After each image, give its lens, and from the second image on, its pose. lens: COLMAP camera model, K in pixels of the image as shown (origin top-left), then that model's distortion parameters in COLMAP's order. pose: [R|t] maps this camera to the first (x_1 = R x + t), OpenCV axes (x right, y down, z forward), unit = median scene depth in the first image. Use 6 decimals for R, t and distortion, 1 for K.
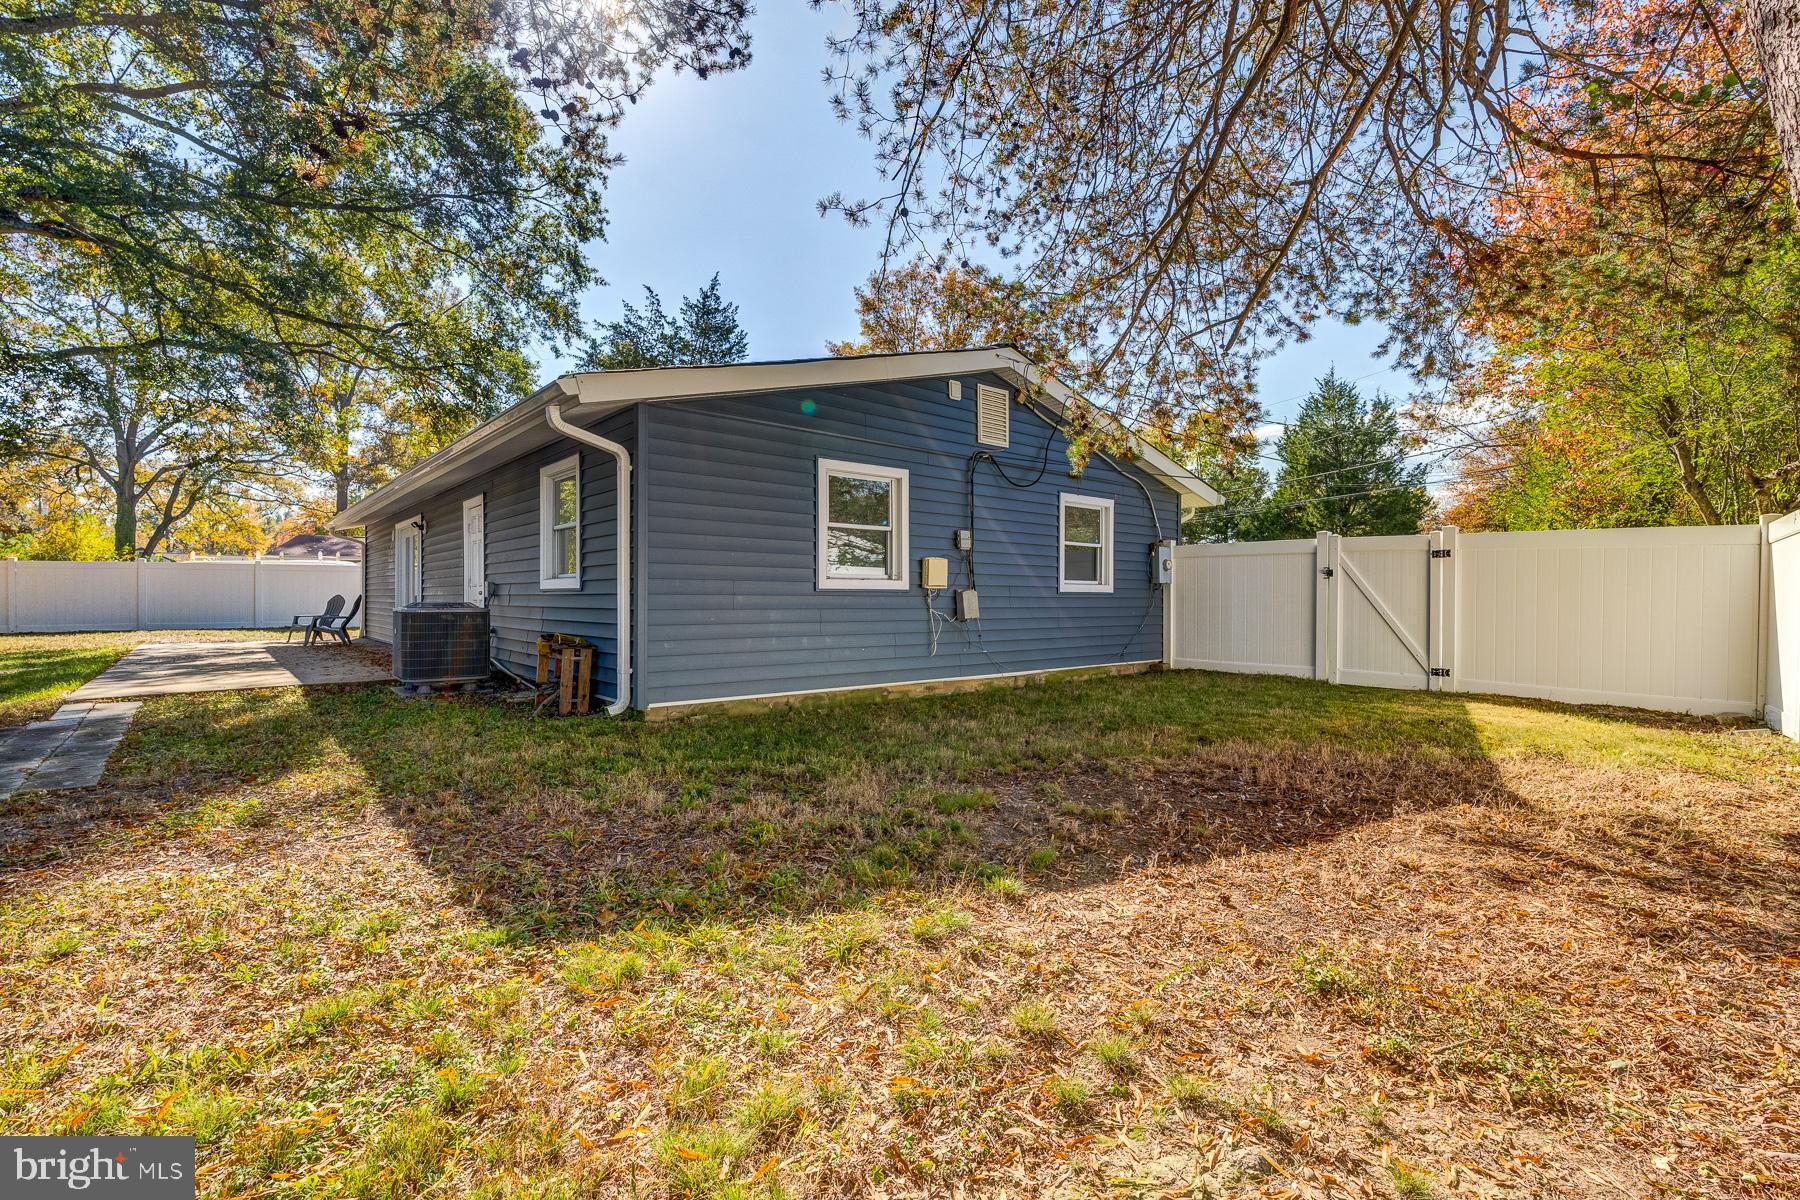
lens RADIAL K [[801.8, 0, 900.0], [0, 801.8, 600.0], [0, 0, 1]] dist [0.022748, -0.000117]
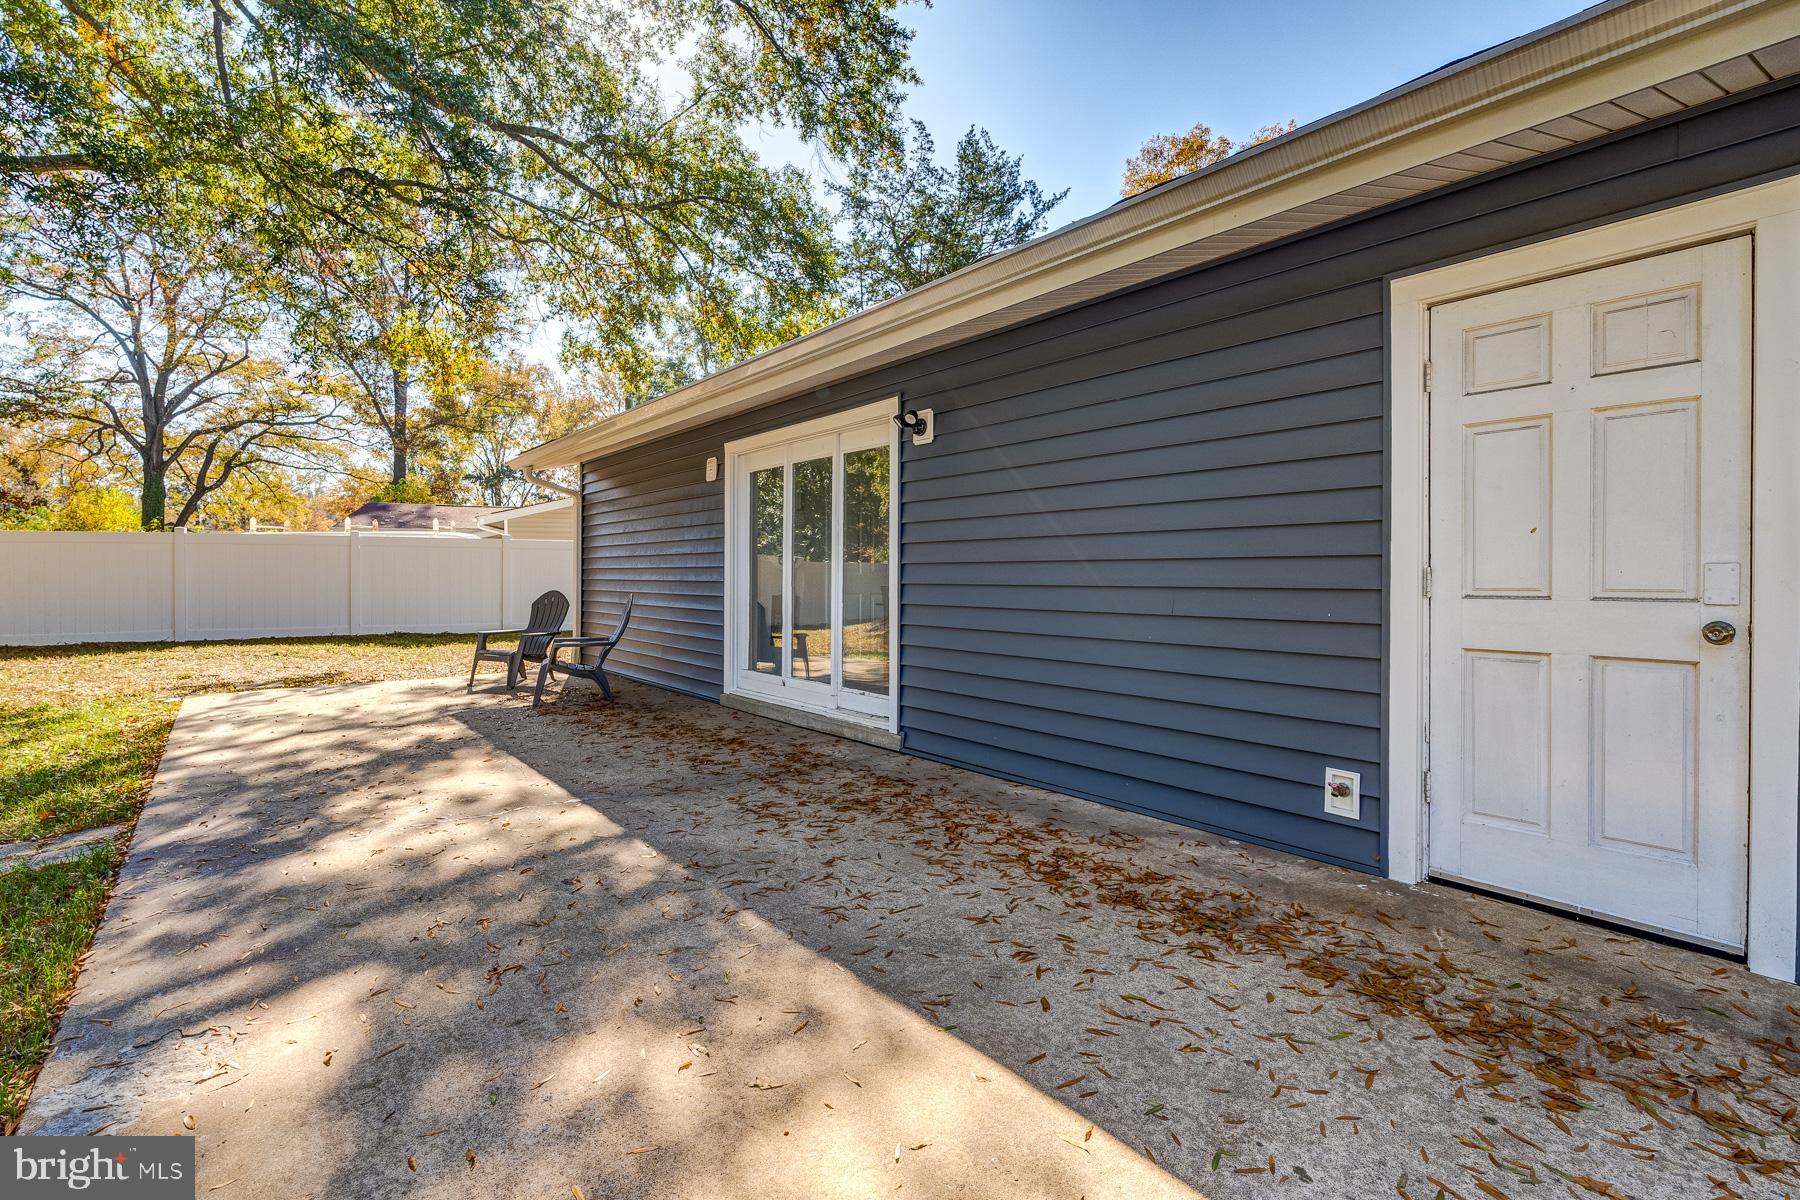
lens RADIAL K [[804.7, 0, 910.1], [0, 804.7, 584.8], [0, 0, 1]] dist [0.001068, 0.001113]
pose [[0.999988, -0.000453, -0.004915, -0.141369], [0.000490, 0.999971, 0.007610, -0.004021], [0.004911, -0.007612, 0.999959, 0.149946]]
